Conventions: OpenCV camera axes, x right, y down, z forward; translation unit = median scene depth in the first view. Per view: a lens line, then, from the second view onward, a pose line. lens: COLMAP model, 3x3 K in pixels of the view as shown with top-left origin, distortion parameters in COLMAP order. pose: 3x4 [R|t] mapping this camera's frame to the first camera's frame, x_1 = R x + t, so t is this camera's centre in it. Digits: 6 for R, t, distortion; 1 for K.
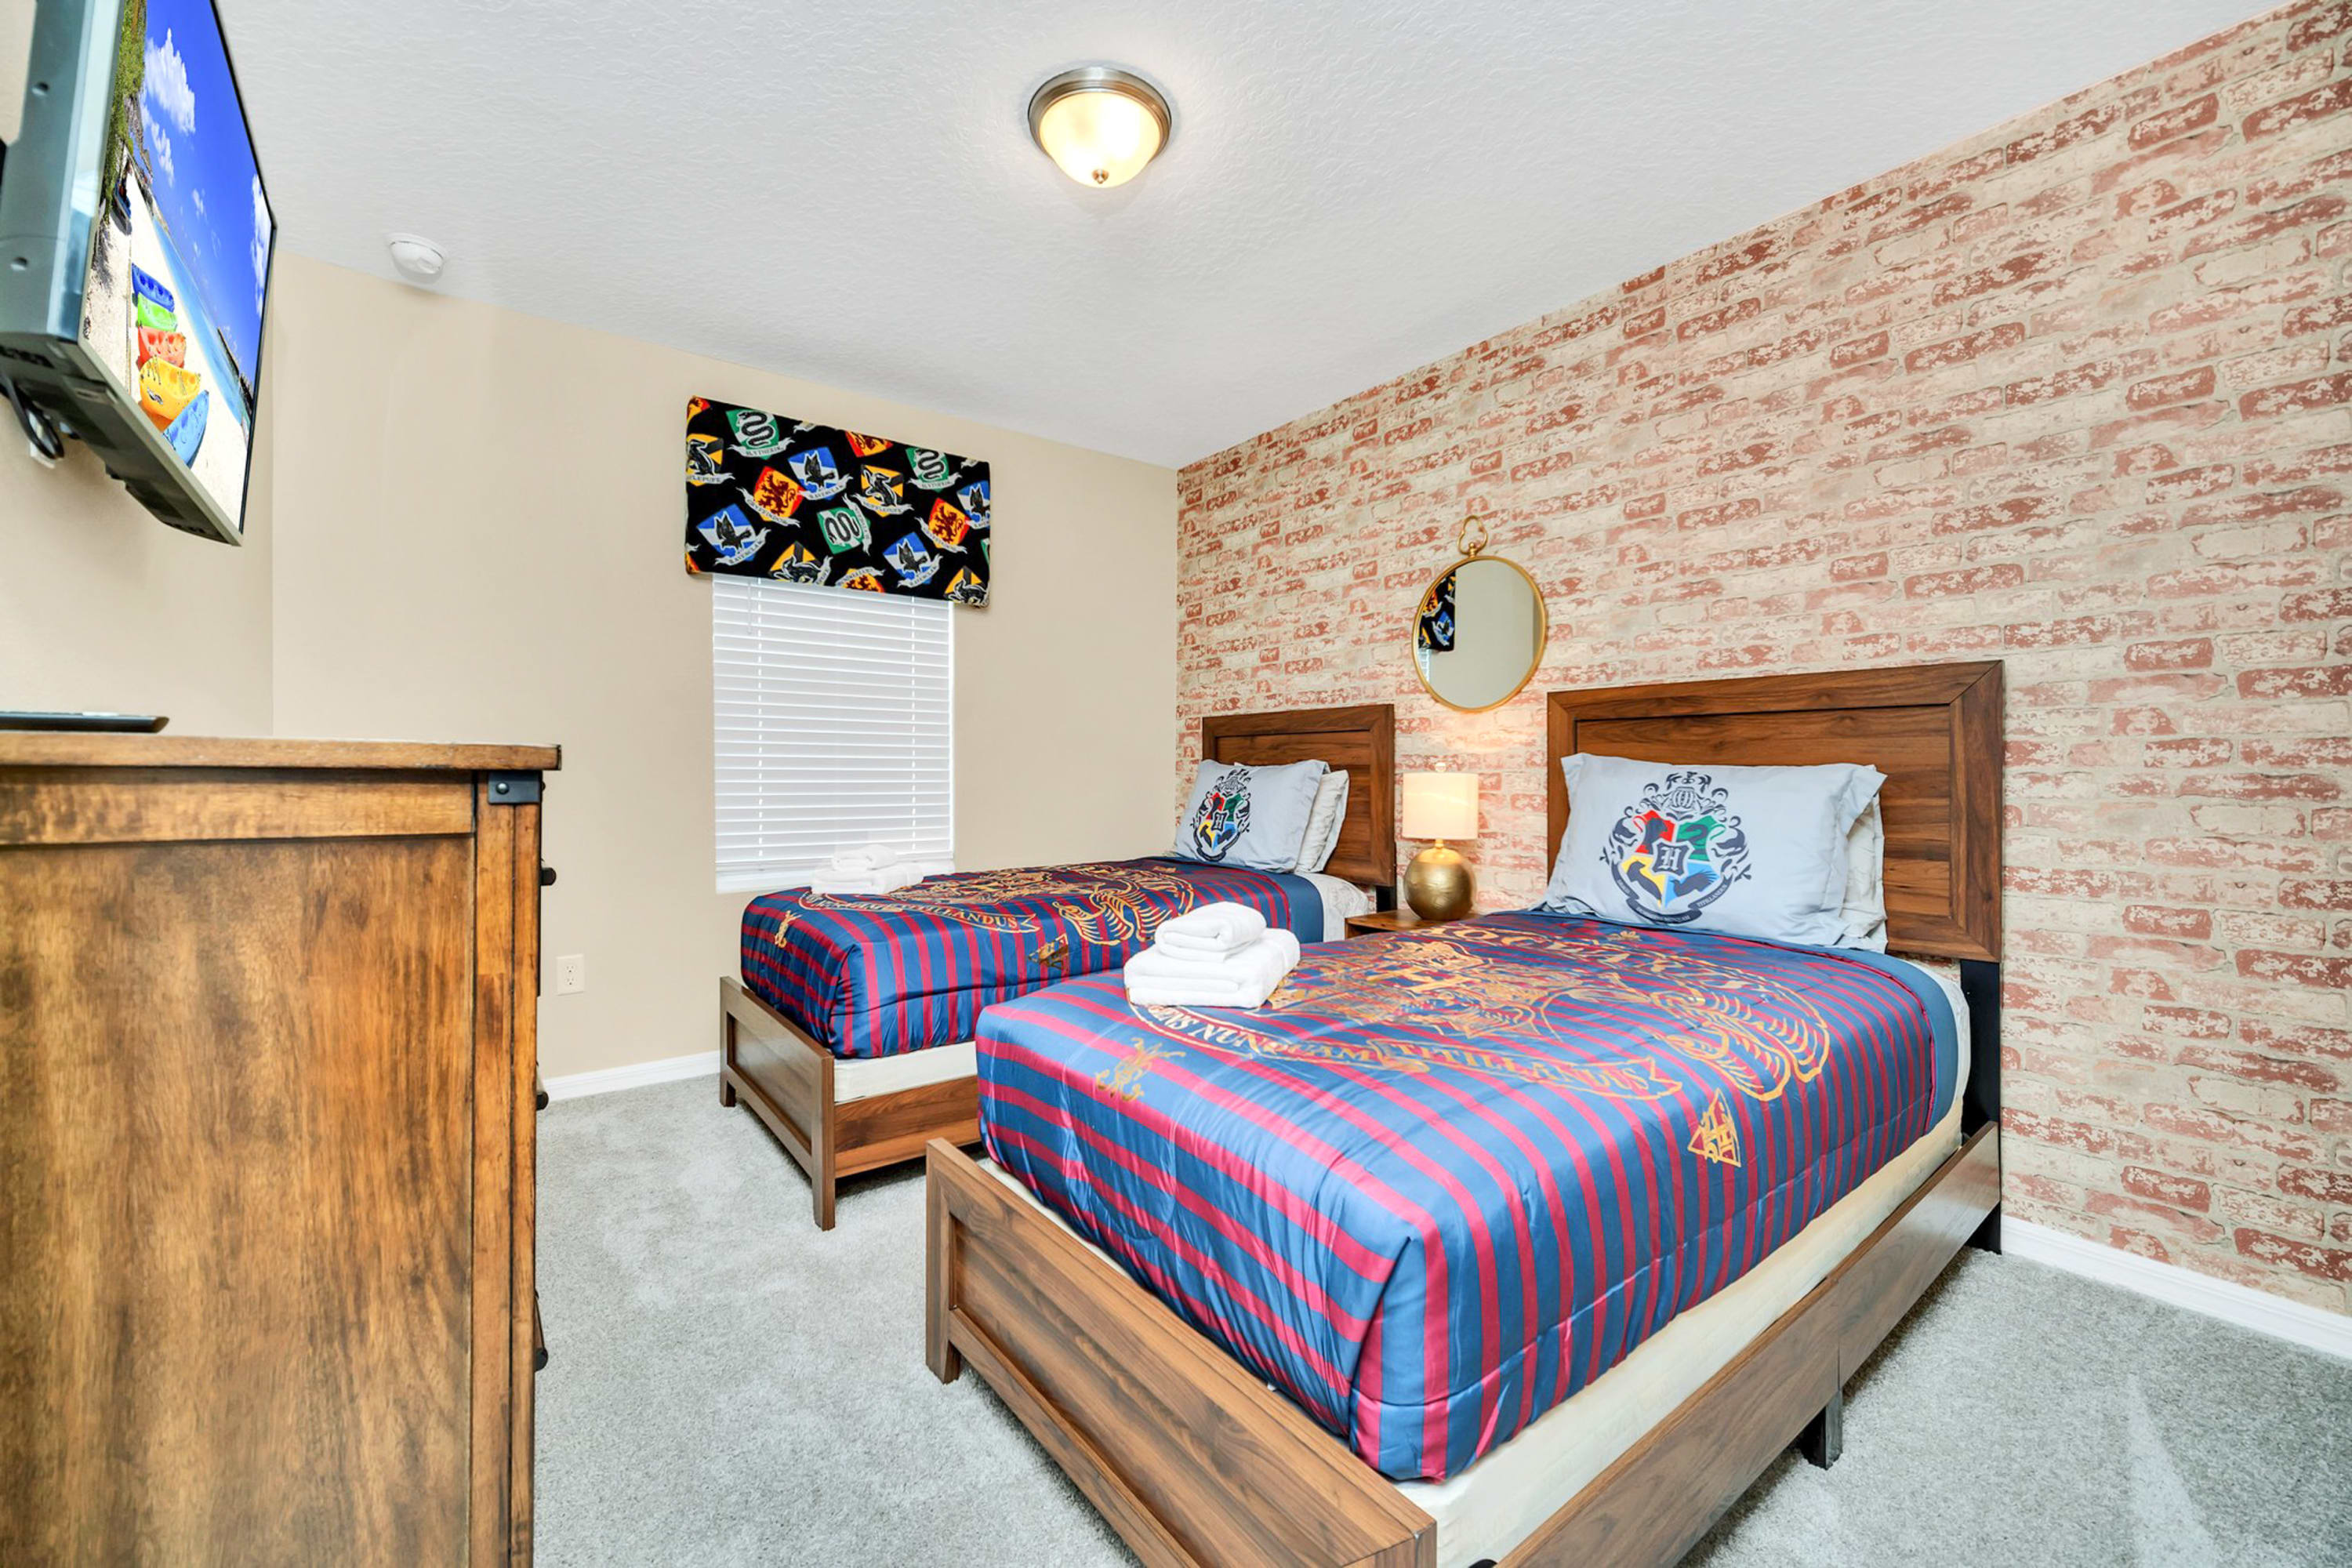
lens RADIAL K [[937.5, 0, 1163.3], [0, 937.5, 778.4], [0, 0, 1]] dist [-0.000506, -0.000154]
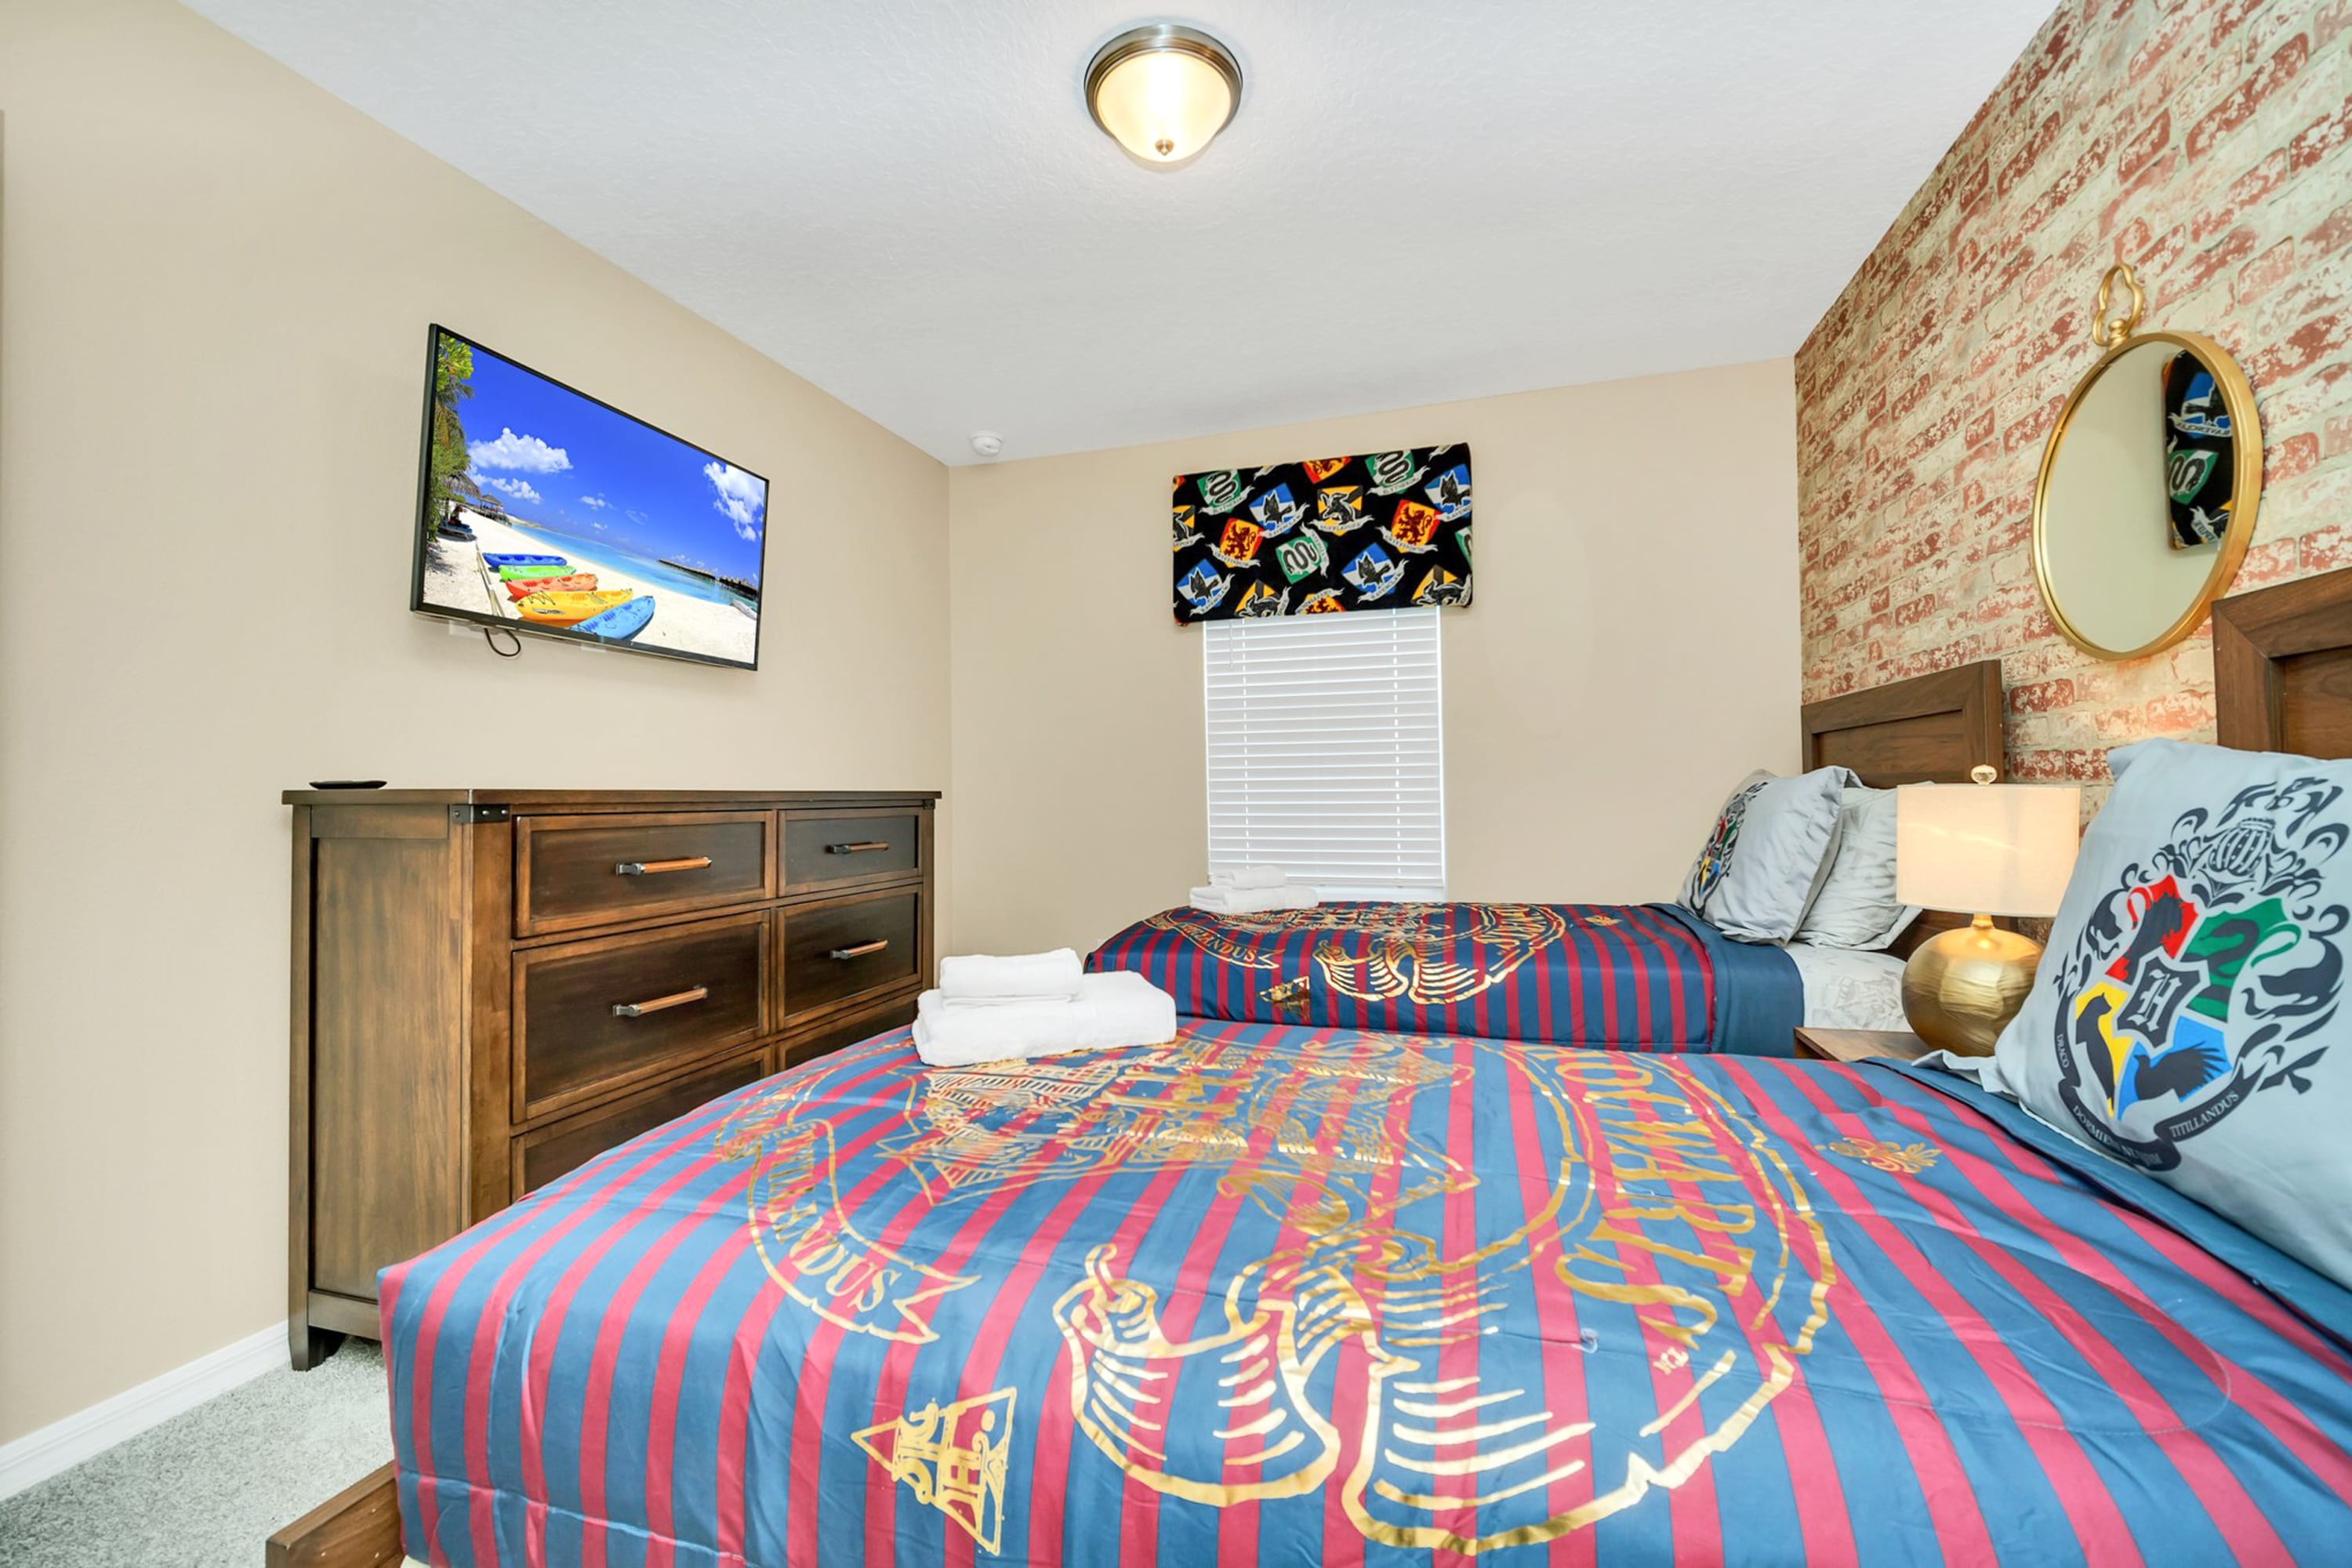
lens RADIAL K [[937.5, 0, 1163.3], [0, 937.5, 778.4], [0, 0, 1]] dist [-0.000506, -0.000154]
pose [[0.583858, -0.023852, -0.811506, 0.407131], [0.009000, 0.999697, -0.022908, -0.001613], [0.811806, 0.006071, 0.583896, 0.283729]]
